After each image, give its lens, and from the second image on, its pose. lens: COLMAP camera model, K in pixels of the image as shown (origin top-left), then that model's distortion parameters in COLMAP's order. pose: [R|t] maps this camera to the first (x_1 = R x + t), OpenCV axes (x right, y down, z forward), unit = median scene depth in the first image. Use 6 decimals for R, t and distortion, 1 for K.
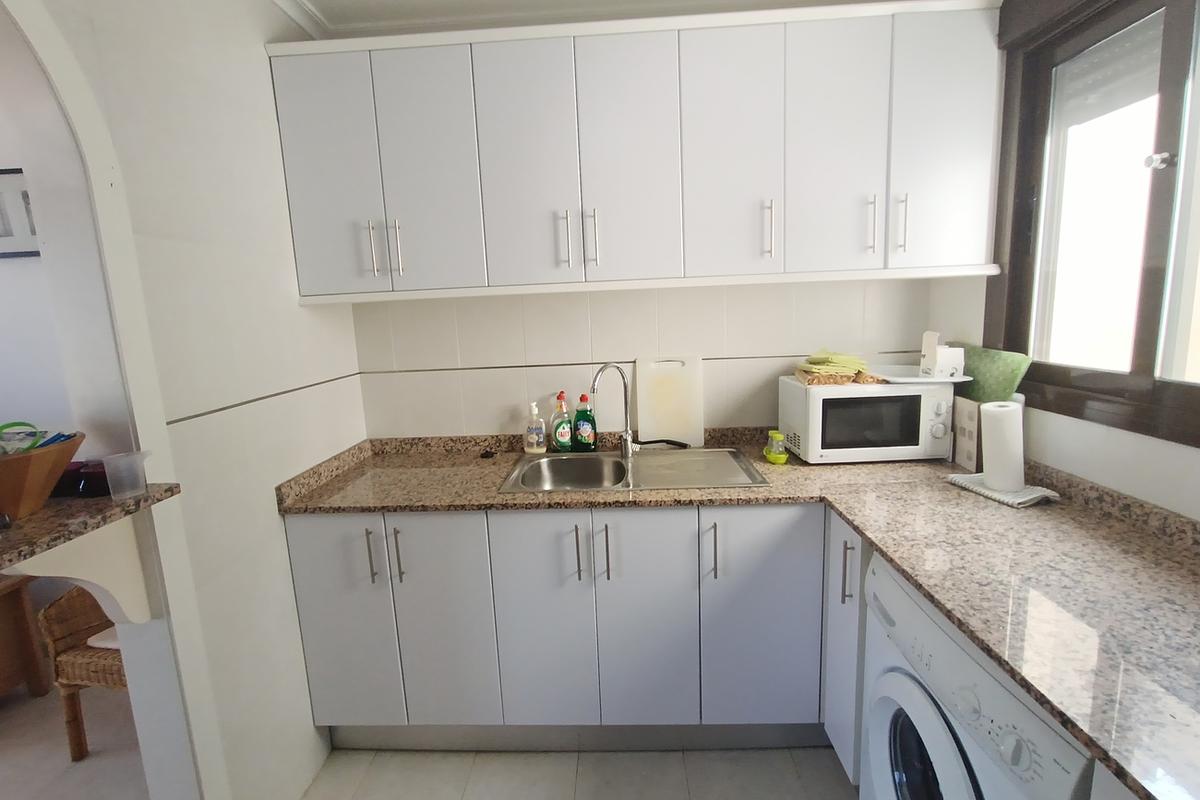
lens RADIAL K [[538.9, 0, 590.6], [0, 538.9, 394.2], [0, 0, 1]] dist [-0.007258, 0.000021]
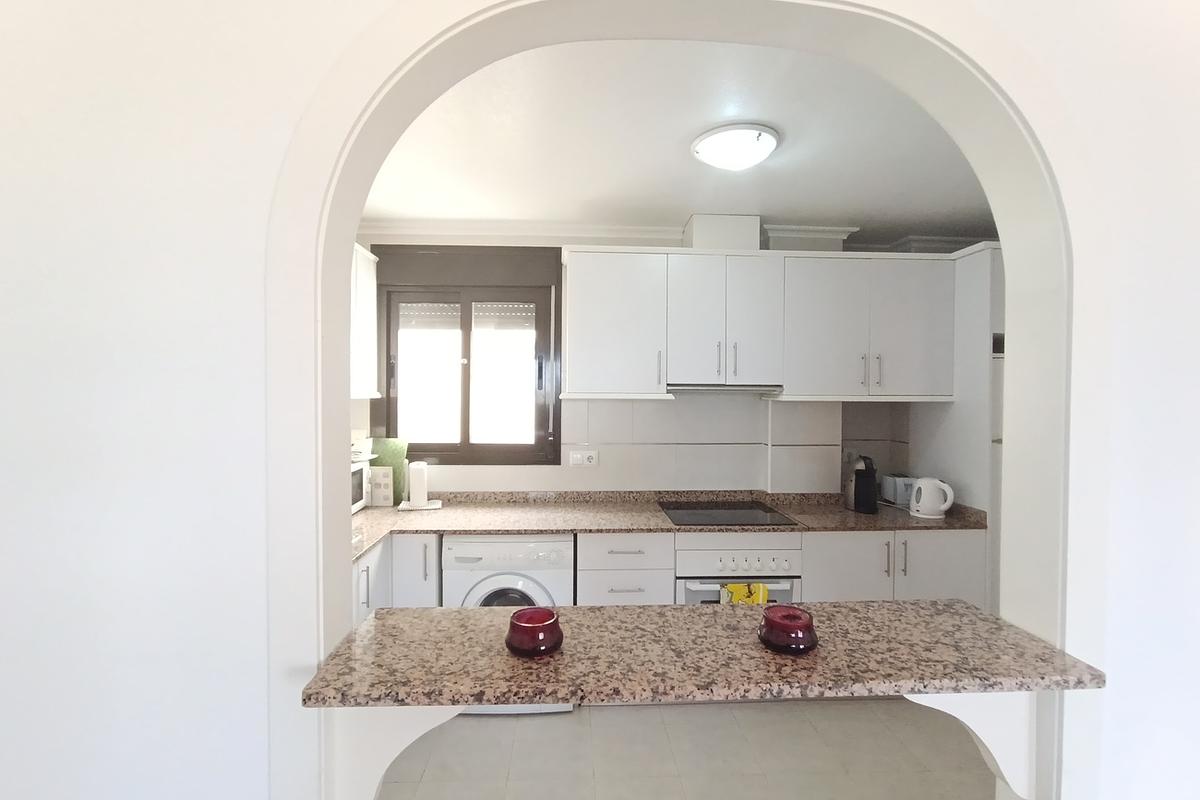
lens RADIAL K [[548.9, 0, 592.0], [0, 548.9, 394.7], [0, 0, 1]] dist [-0.033030, 0.020323]
pose [[-0.094161, 0.034882, 0.994946, -1.148389], [0.154728, 0.987755, -0.019987, -0.079658], [-0.983460, 0.152064, -0.098405, 0.448062]]
